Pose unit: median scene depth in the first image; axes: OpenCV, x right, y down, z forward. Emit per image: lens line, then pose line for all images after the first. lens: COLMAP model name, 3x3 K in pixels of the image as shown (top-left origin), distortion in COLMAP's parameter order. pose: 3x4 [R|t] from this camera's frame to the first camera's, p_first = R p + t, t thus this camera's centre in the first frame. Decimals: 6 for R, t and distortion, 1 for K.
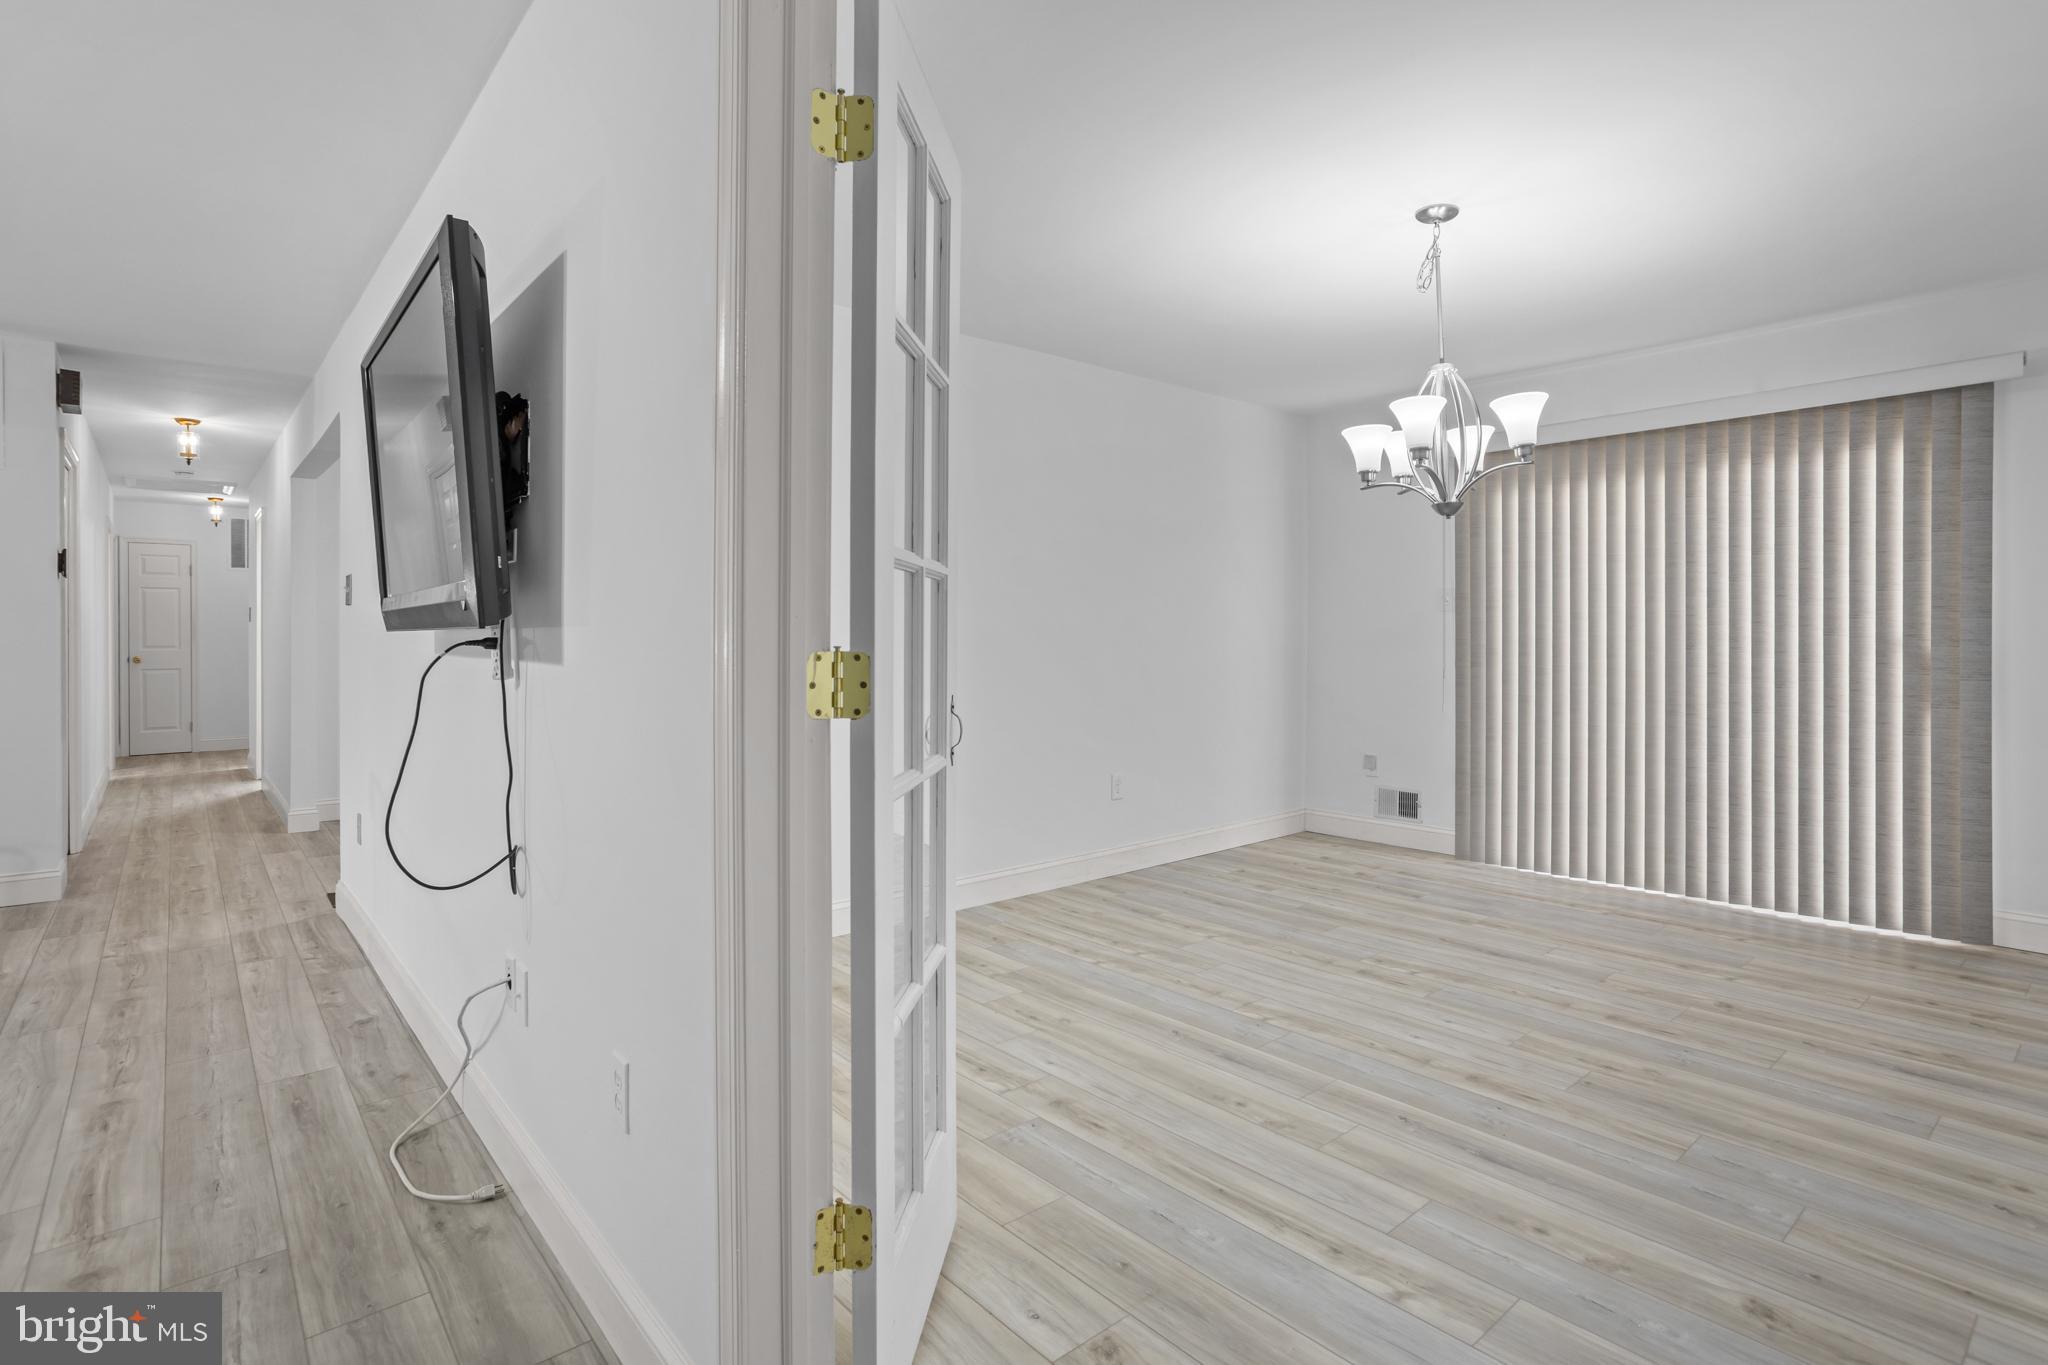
lens RADIAL K [[999.3, 0, 992.8], [0, 999.3, 642.6], [0, 0, 1]] dist [-0.047316, 0.022844]
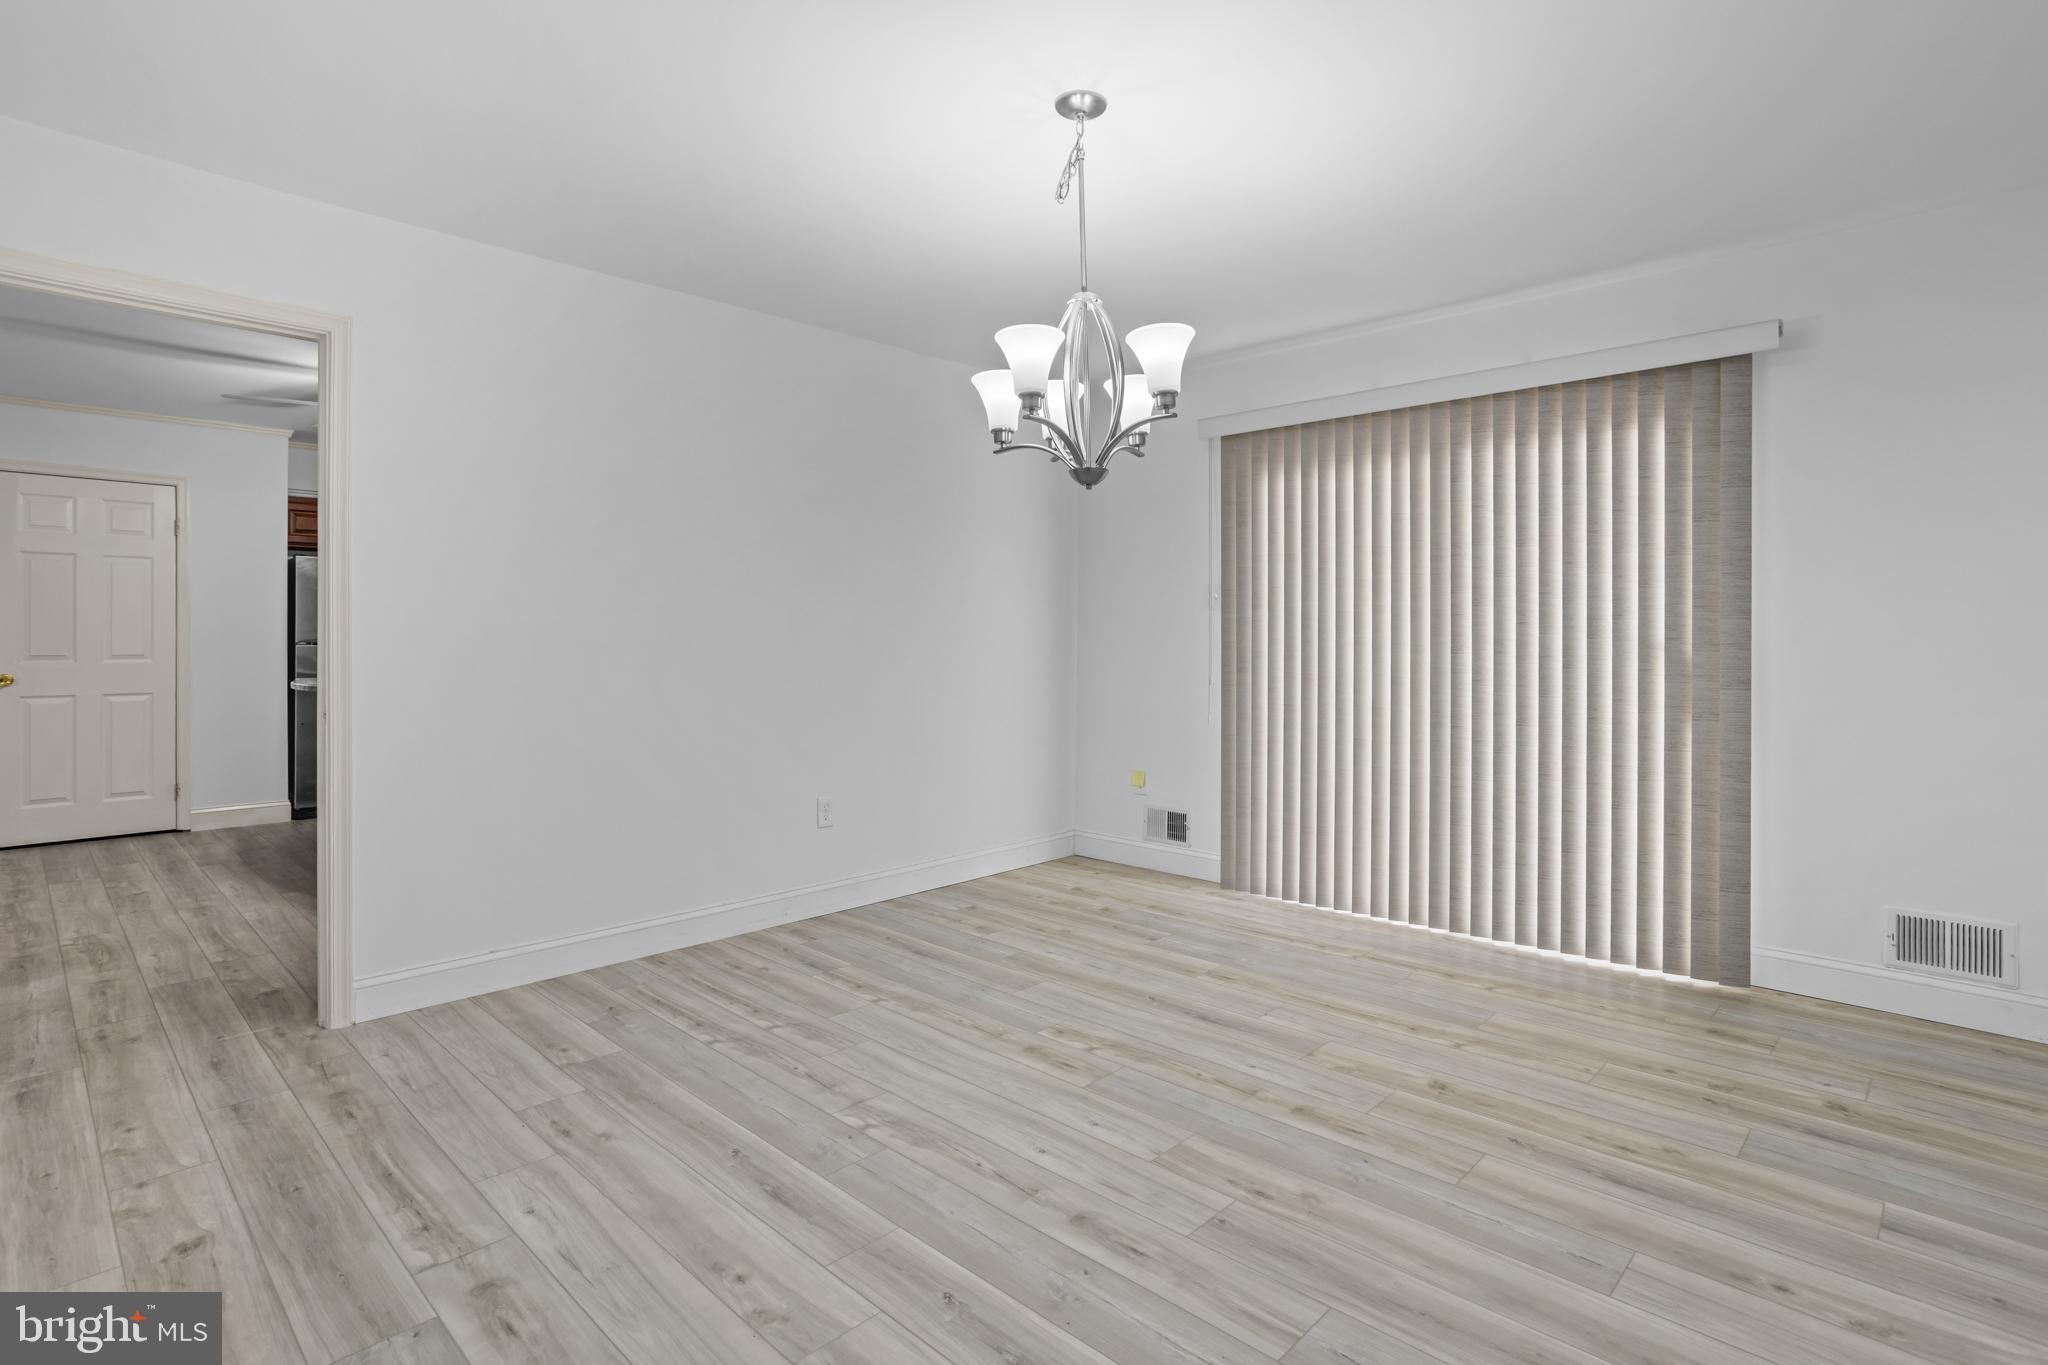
lens RADIAL K [[999.3, 0, 1008.8], [0, 999.3, 637.9], [0, 0, 1]] dist [-0.047316, 0.022844]
pose [[0.994823, 0.003352, 0.101570, 0.257908], [-0.002978, 0.999988, -0.003829, -0.002715], [-0.101582, 0.003507, 0.994821, 0.177689]]
